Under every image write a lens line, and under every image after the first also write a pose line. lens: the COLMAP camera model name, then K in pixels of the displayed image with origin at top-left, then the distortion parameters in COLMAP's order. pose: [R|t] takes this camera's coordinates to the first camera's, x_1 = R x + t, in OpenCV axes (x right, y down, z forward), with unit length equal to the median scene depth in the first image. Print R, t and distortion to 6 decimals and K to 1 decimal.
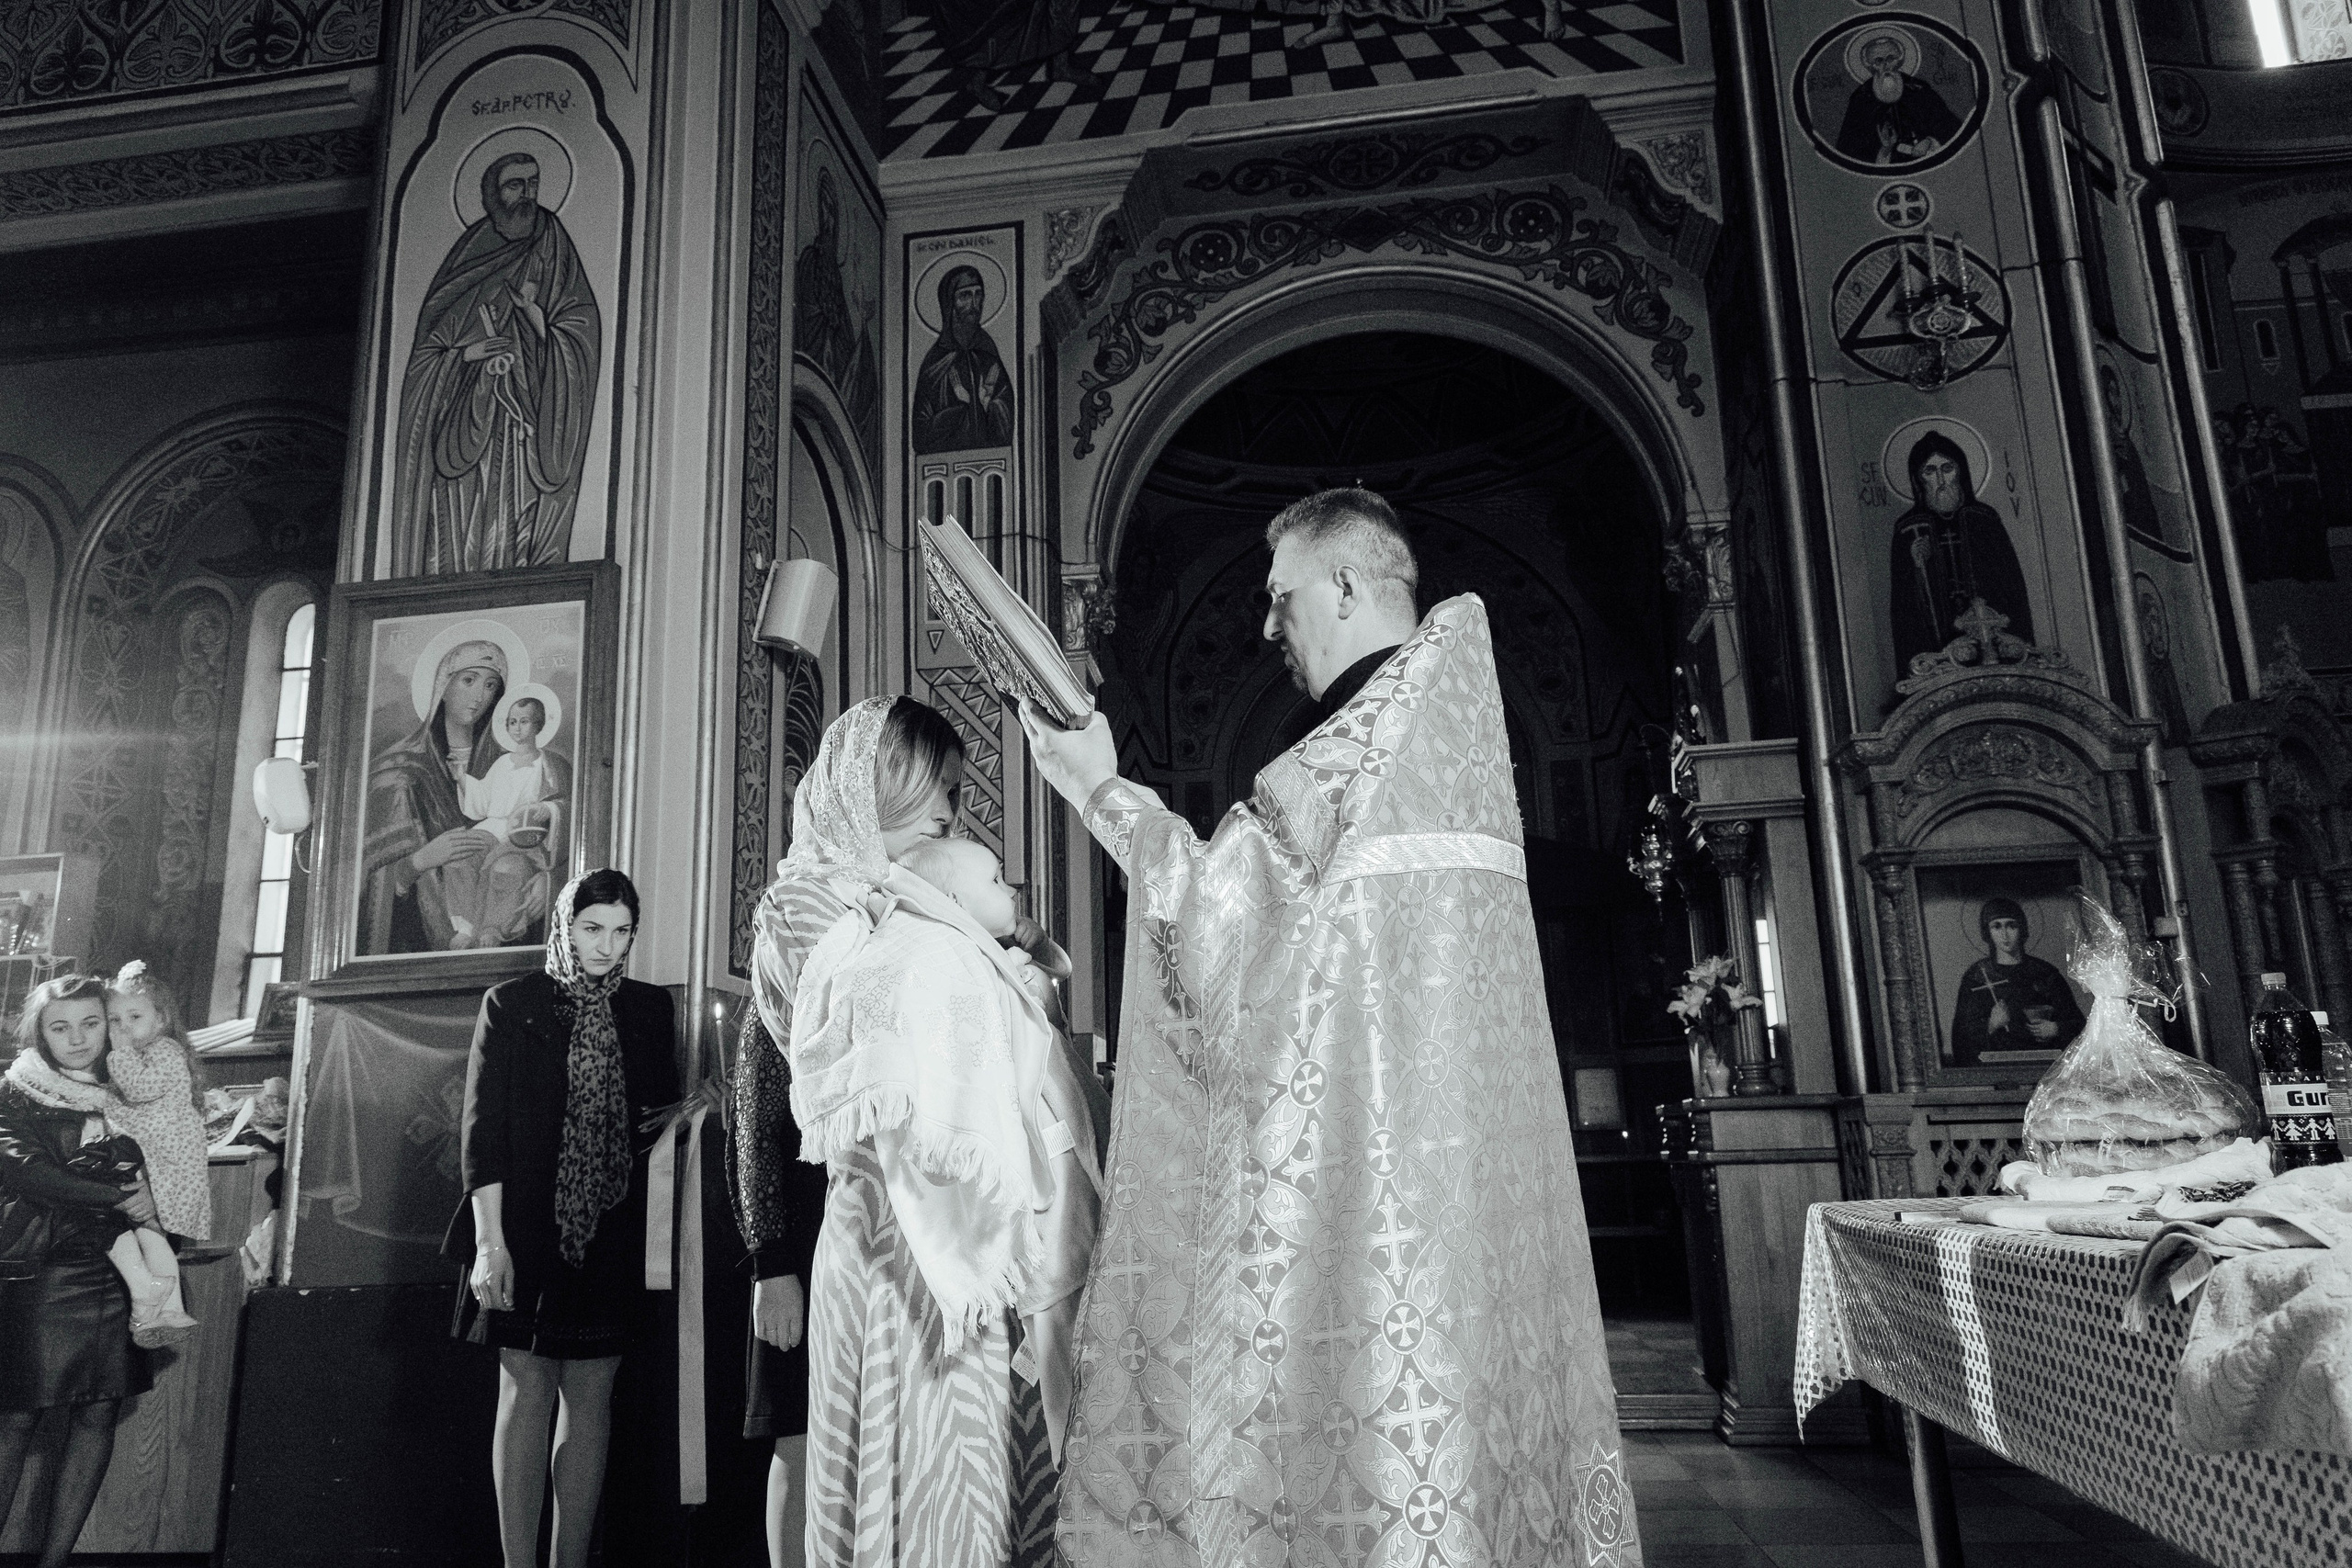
lens RADIAL K [[1578.7, 0, 1174.8], [0, 1578.7, 787.8], [0, 0, 1]] dist [0.009215, -0.002178]
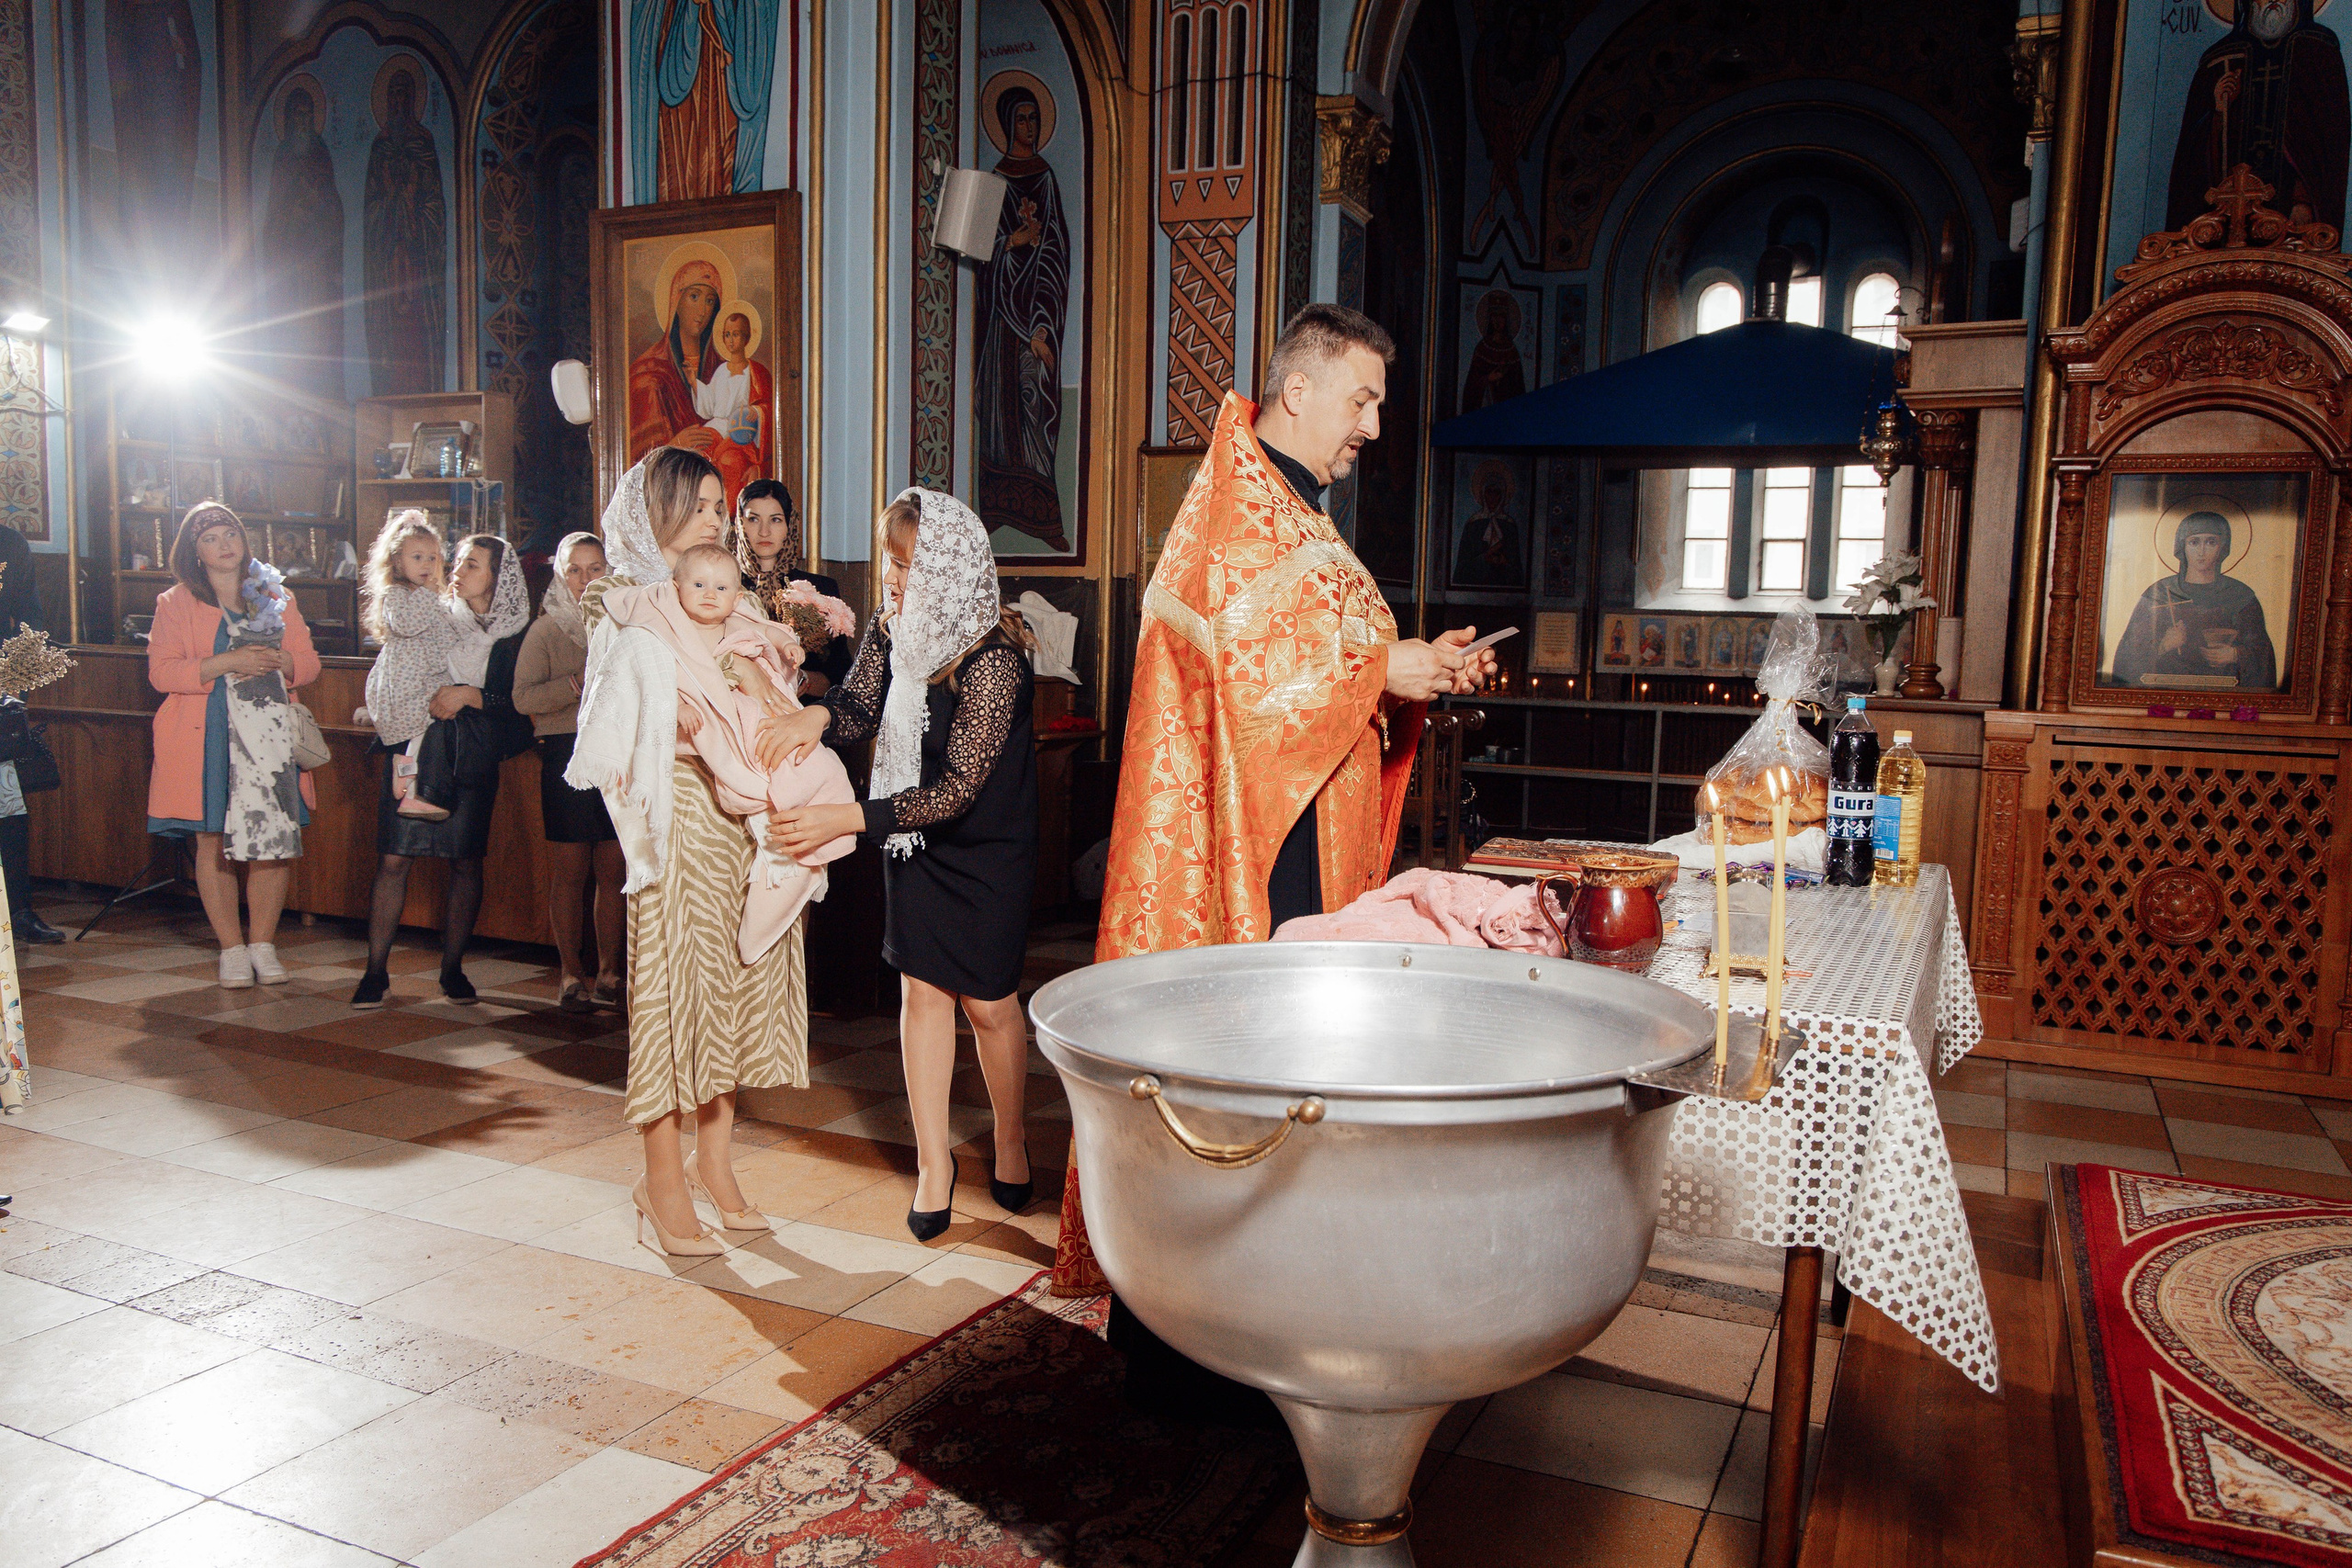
lens RADIAL K [[1777.2, 0, 1174.8], [0, 1777.2, 789.1], [0, 0, 1]] dist [-0.000619, 0.008155]
pose [[0.950283, 0.084912, -0.299585, 0.277548], [0.013634, 0.949833, 0.312460, -0.109252], [0.311088, -0.301010, 0.901453, -0.170130]]
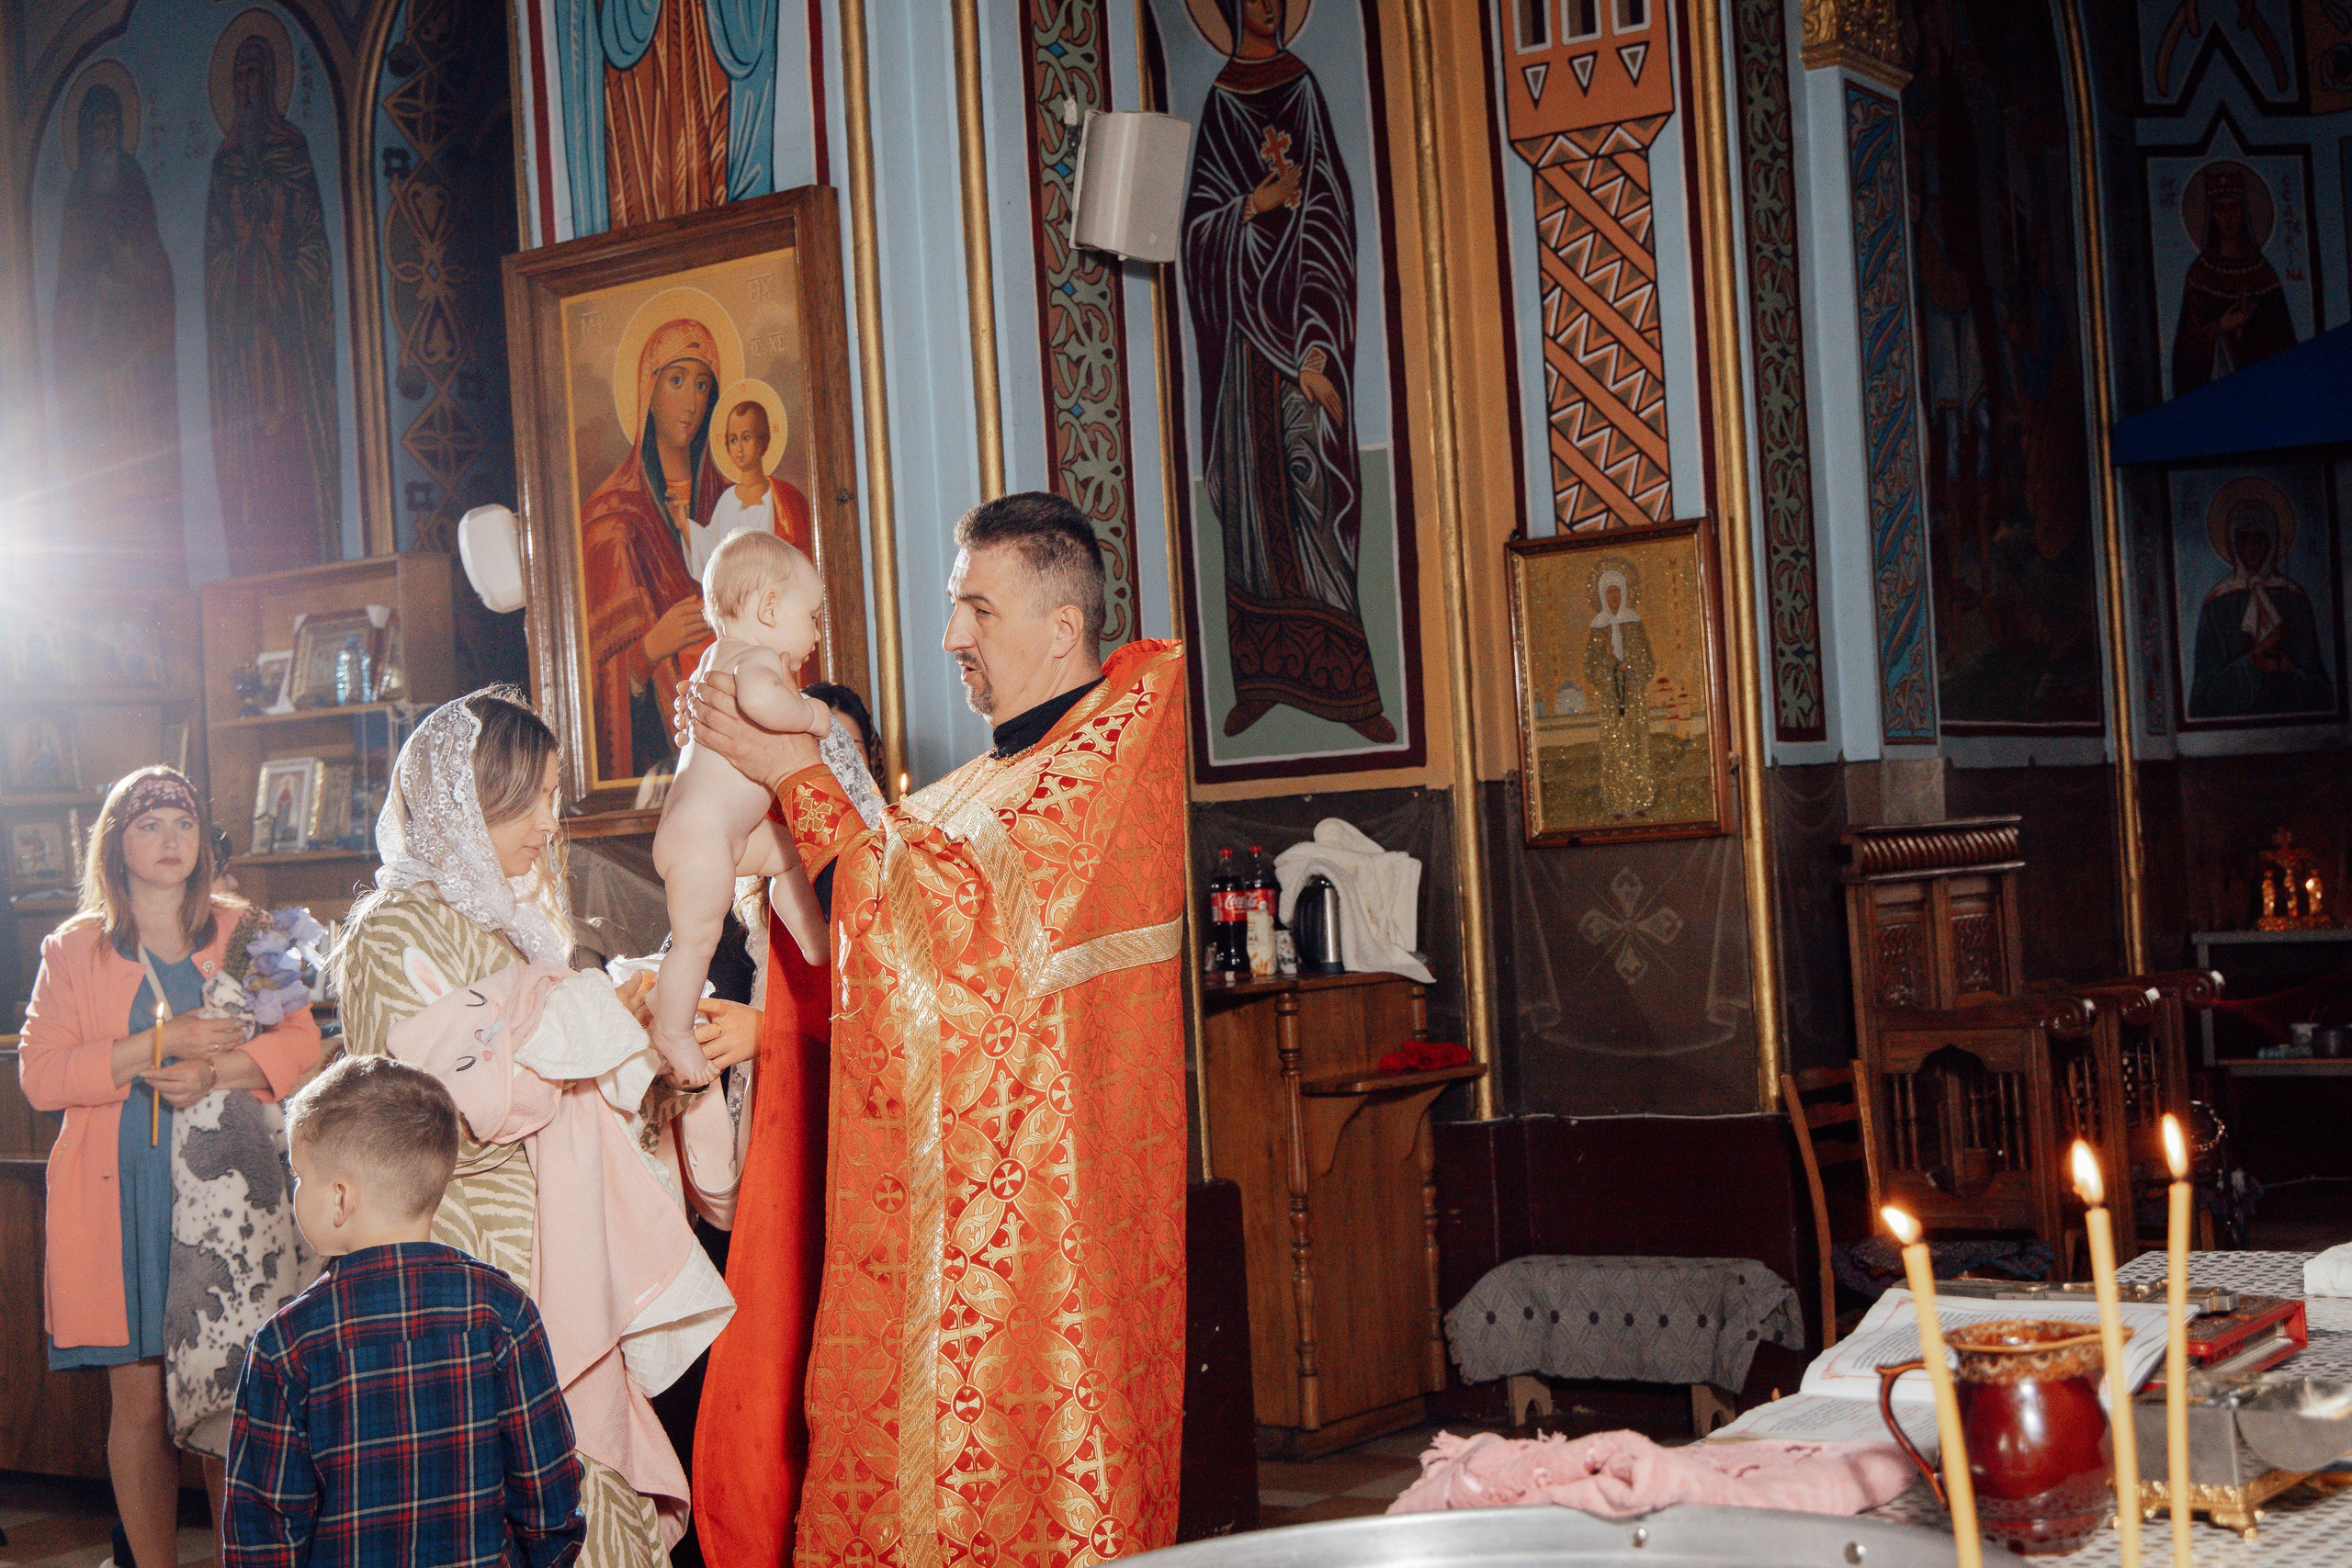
lens RADIAL K [[3347.3, 0, 1163.5], [0, 3347.3, 788.6], [0, 0, 1]] dist [0.022520, -0.016146]
pose [[0.880532, -0.027966, -0.473160, 0.364053], [0.136445, 0.970958, 0.196530, -0.130273], [0.453923, -0.237611, 0.858775, -0.171808]]
